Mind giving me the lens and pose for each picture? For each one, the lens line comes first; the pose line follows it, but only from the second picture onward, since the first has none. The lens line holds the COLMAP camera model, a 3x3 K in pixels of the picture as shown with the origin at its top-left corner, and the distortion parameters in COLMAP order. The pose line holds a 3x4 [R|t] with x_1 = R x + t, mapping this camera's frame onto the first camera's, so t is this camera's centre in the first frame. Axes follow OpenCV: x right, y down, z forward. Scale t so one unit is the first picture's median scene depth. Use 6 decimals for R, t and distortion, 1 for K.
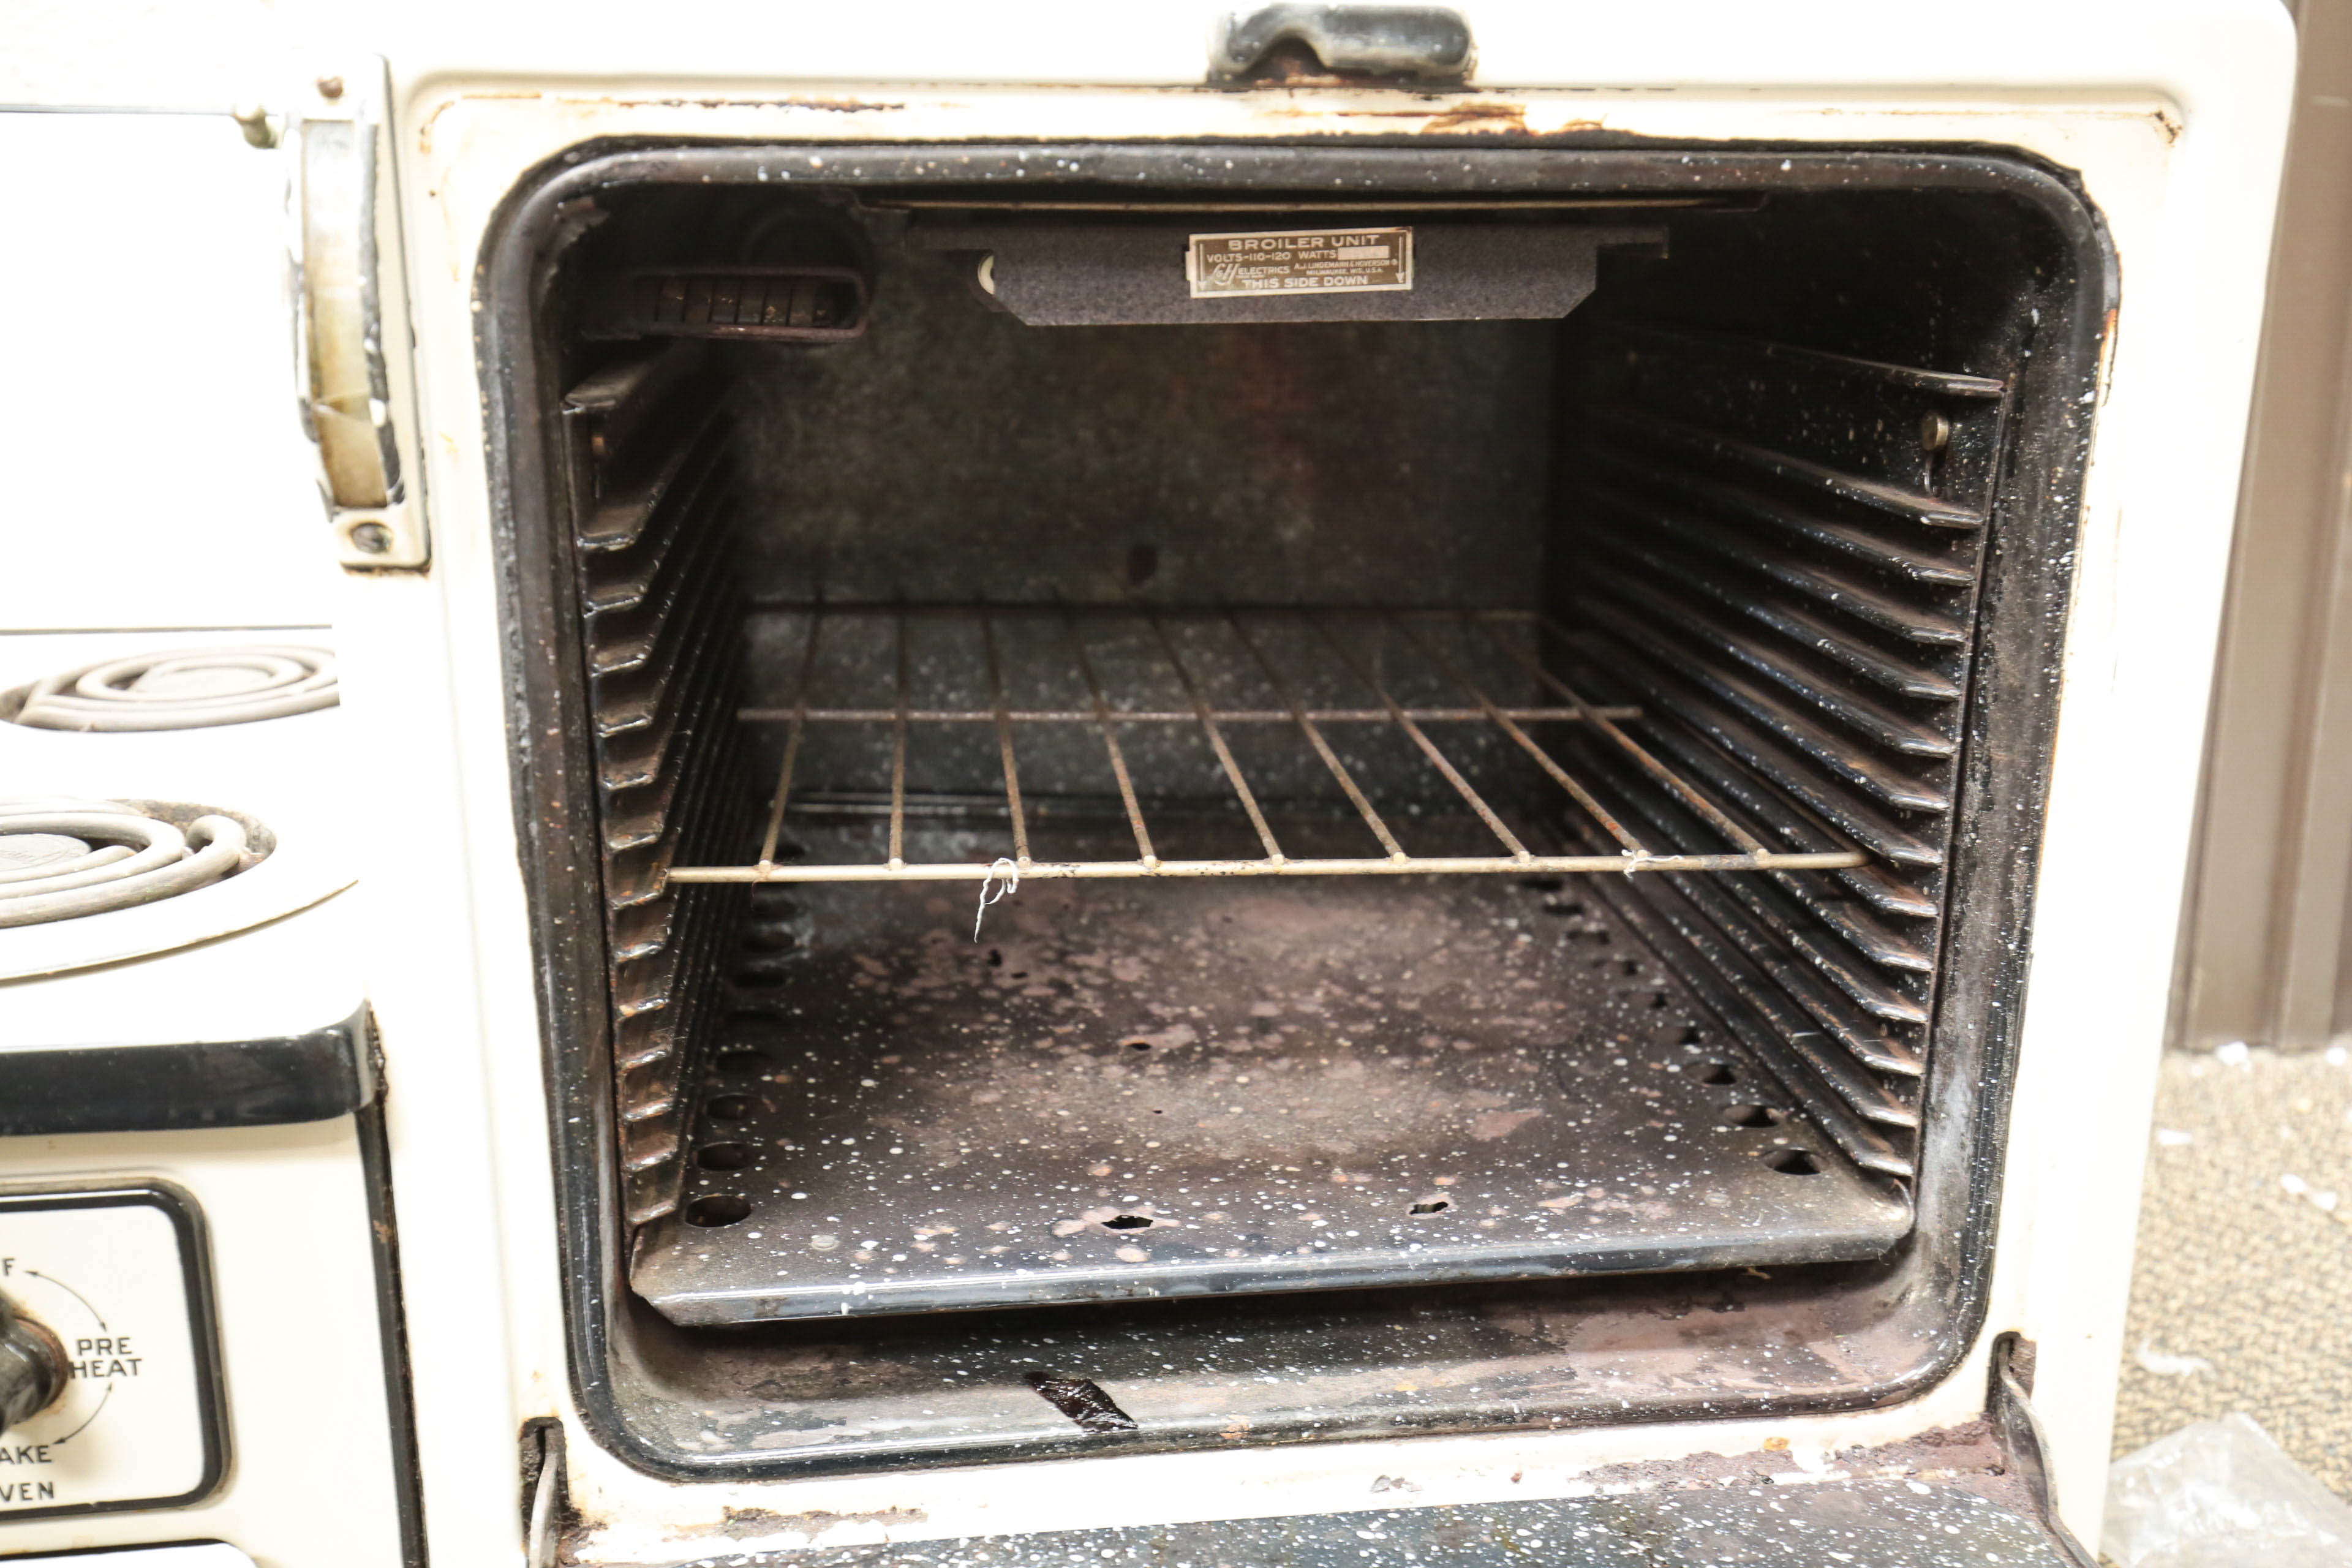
lens RADIAL K [[2196.6, 0, 1169.8], [0, 2196.6, 785.9], [0, 0, 1]] dist [0.041118, 0.000000]
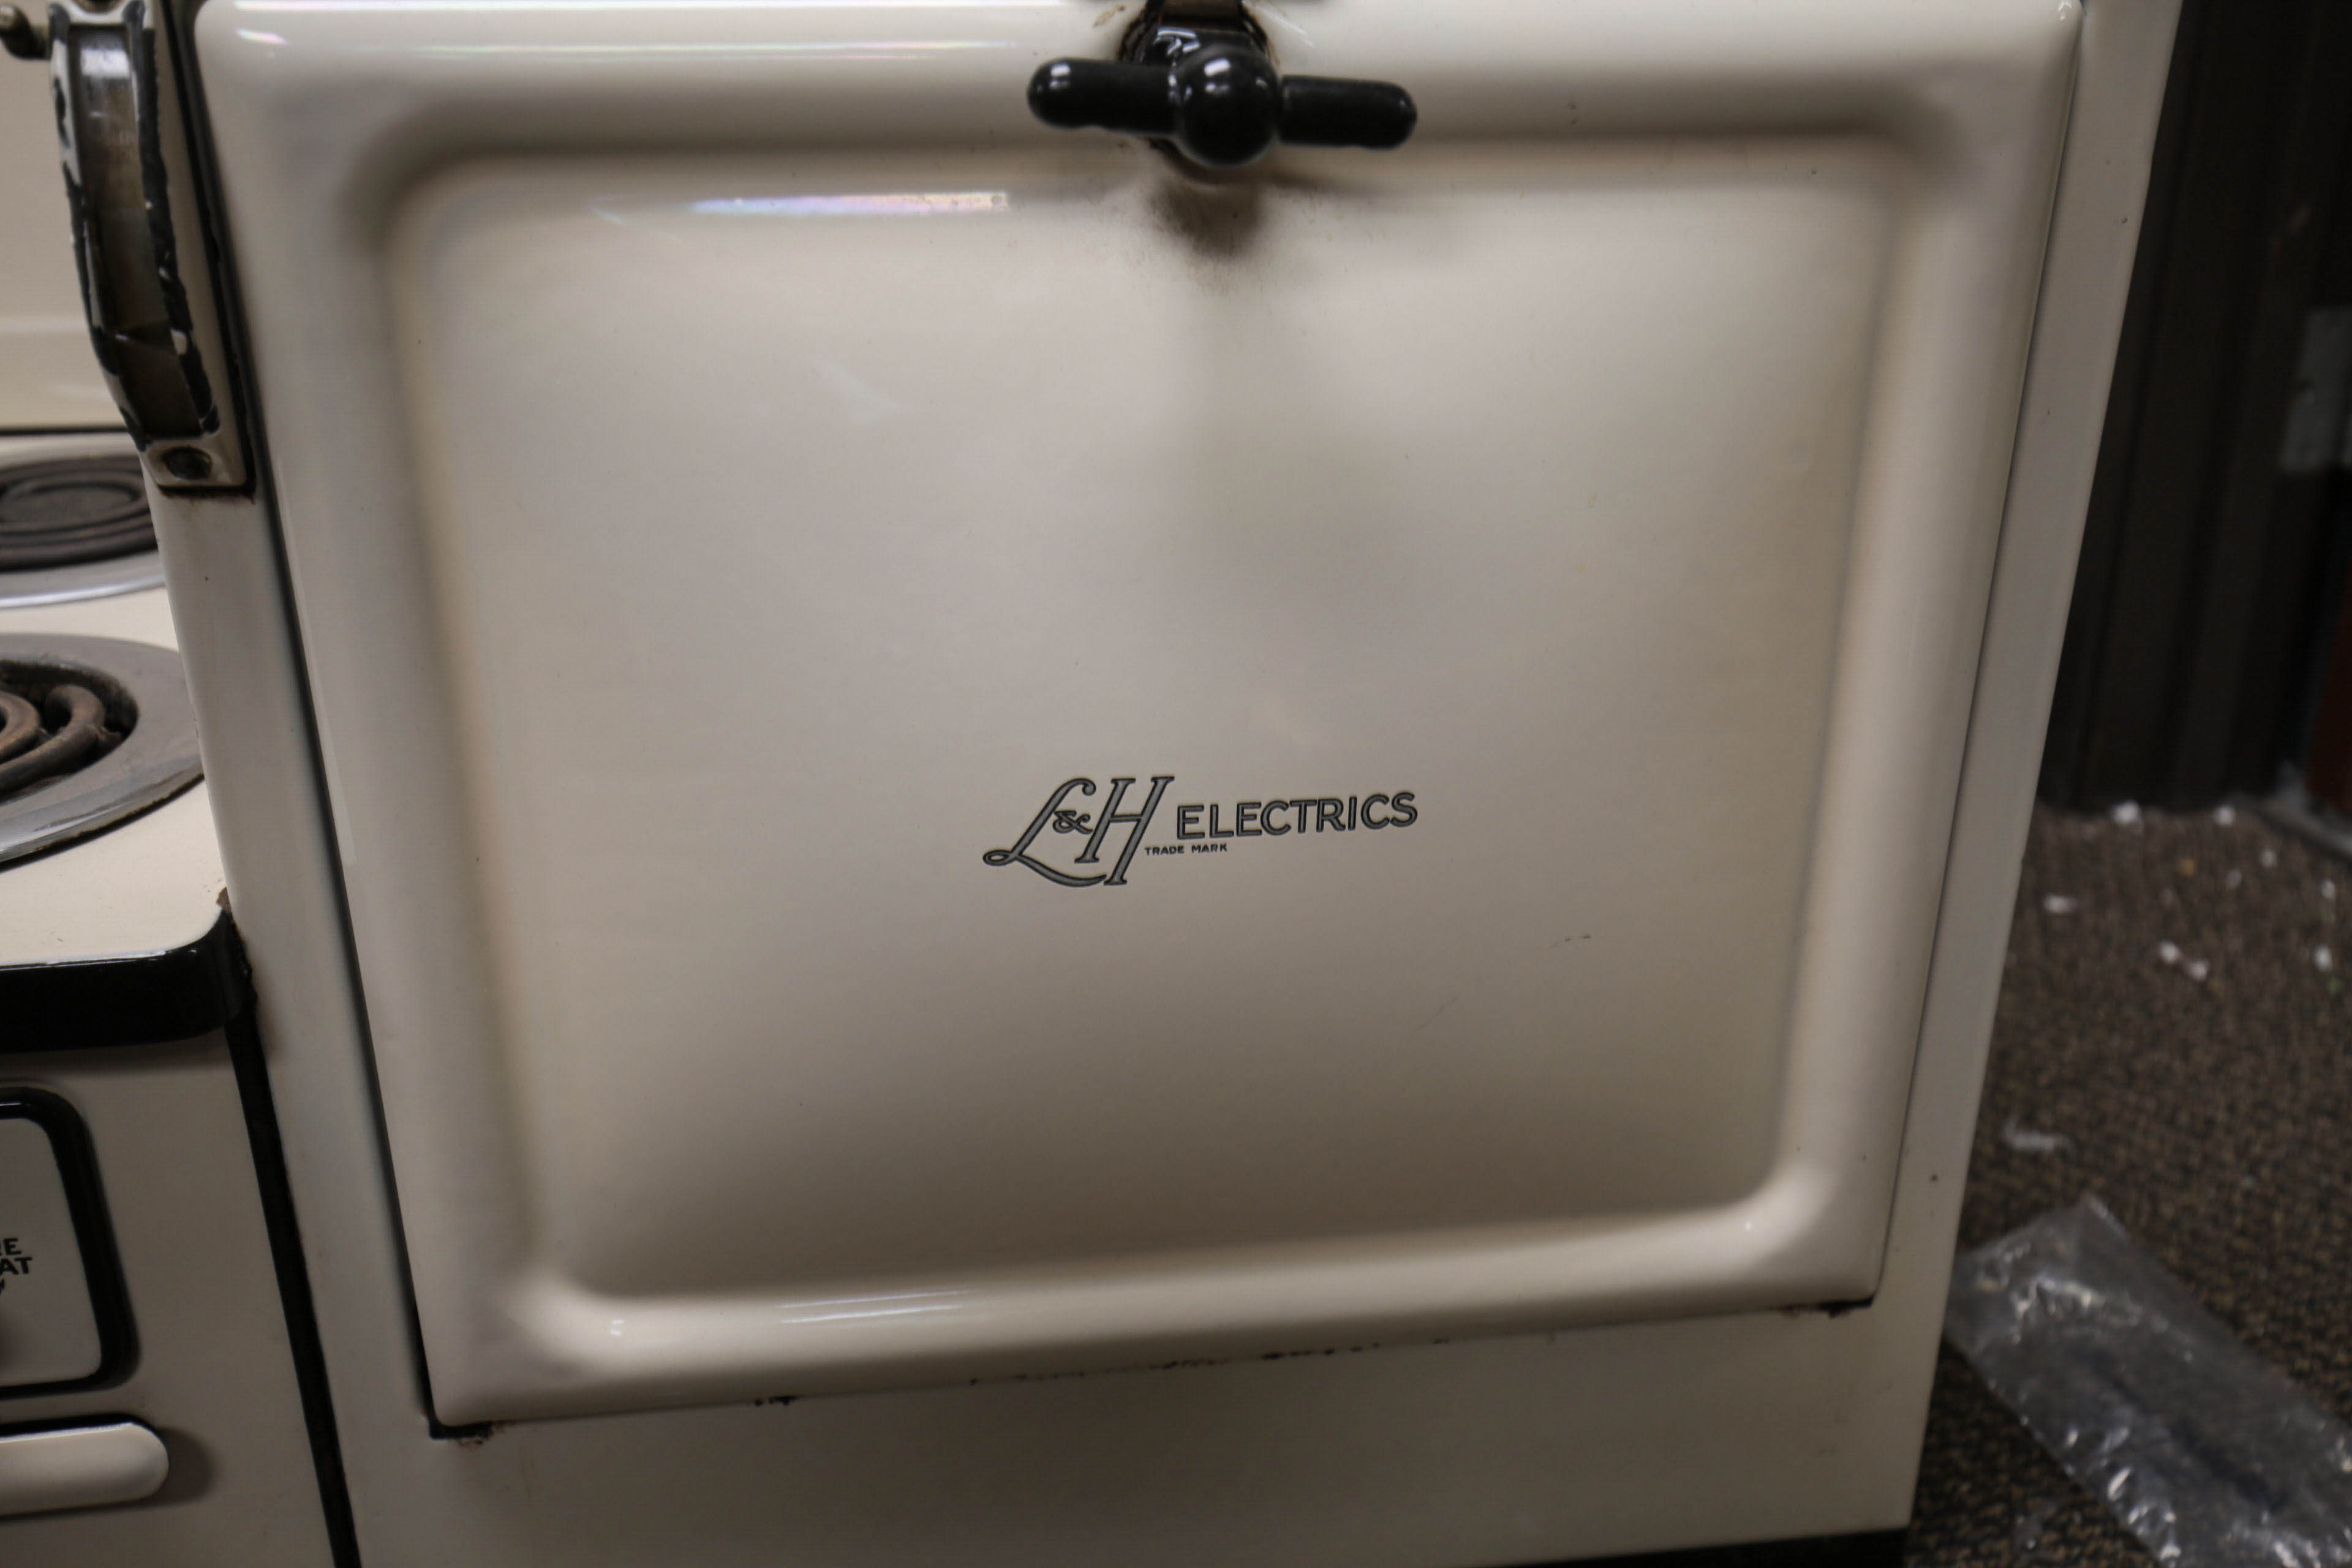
lens RADIAL K [[2196.6, 0, 1185.7], [0, 2196.6, 787.2], [0, 0, 1]] dist [0.041118, 0.000000]
pose [[0.999635, -0.011012, 0.024669, 0.047126], [0.007030, 0.987727, 0.156032, -0.119589], [-0.026085, -0.155801, 0.987444, 0.014501]]
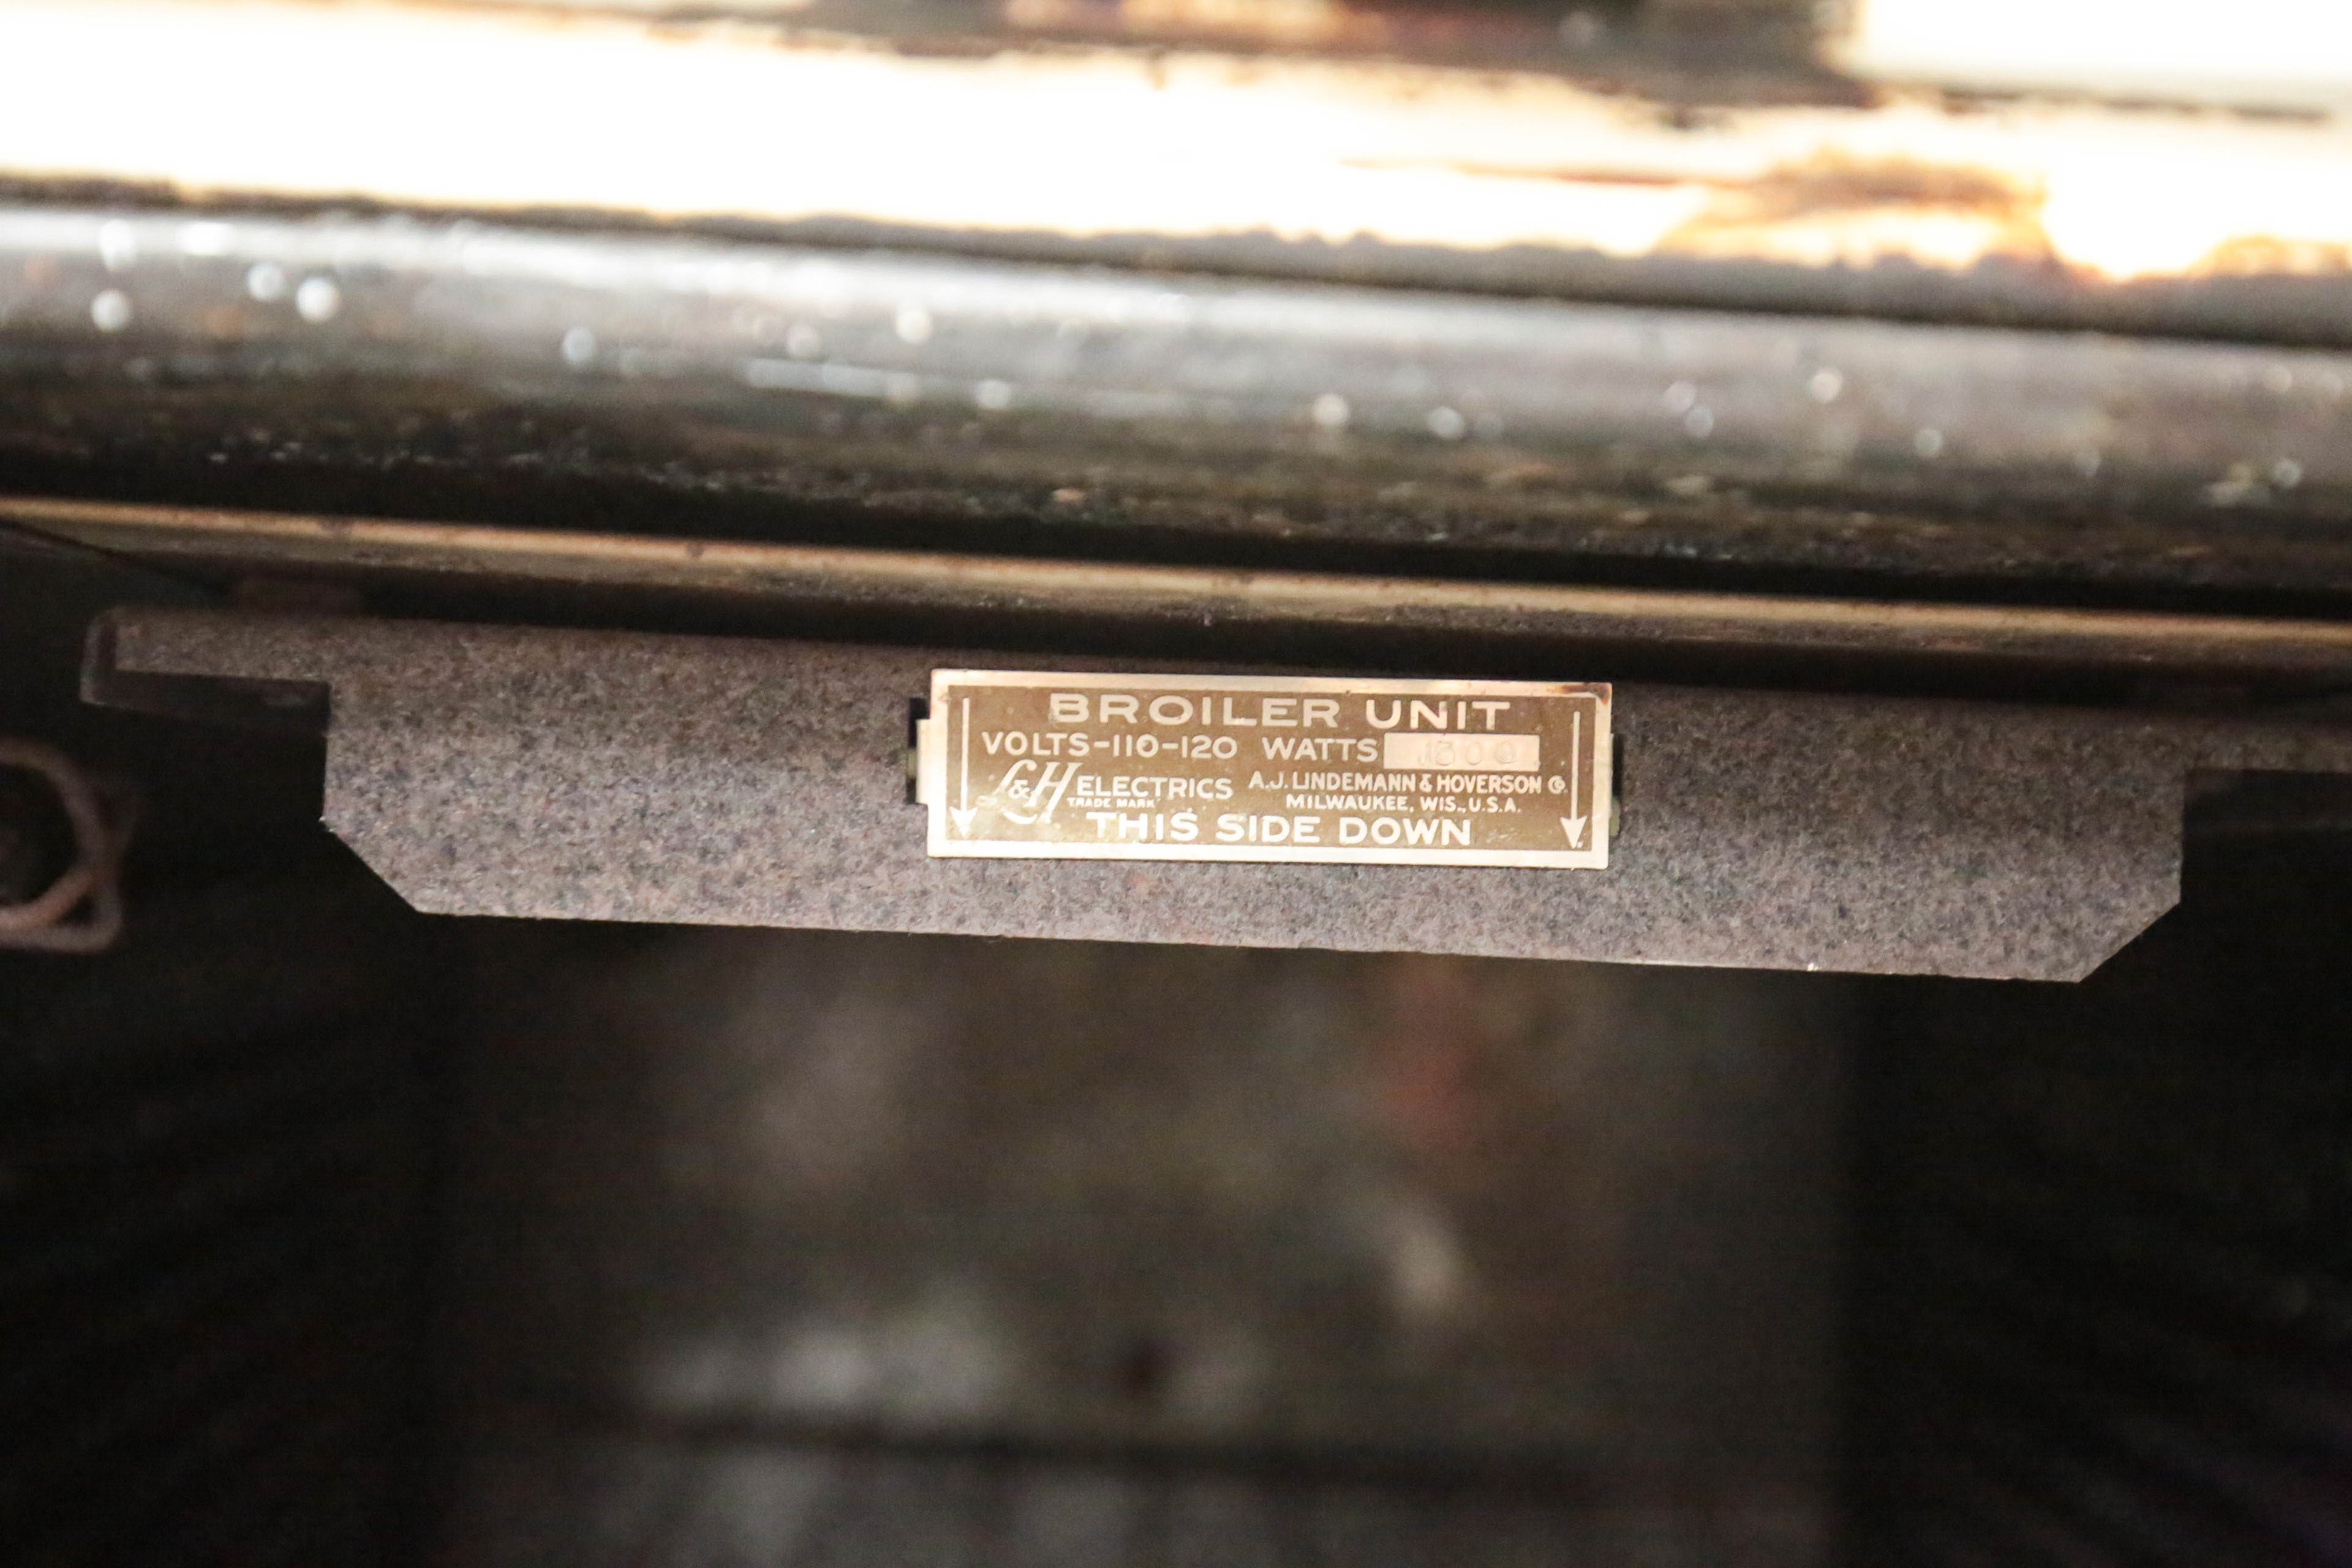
lens RADIAL K [[2196.6, 0, 1169.6], [0, 2196.6, 782.3], [0, 0, 1]] dist [0.041118, 0.000000]
pose [[0.994670, 0.044784, -0.092877, 0.074332], [-0.070359, 0.953252, -0.293871, -0.135902], [0.075375, 0.298840, 0.951322, 0.675638]]
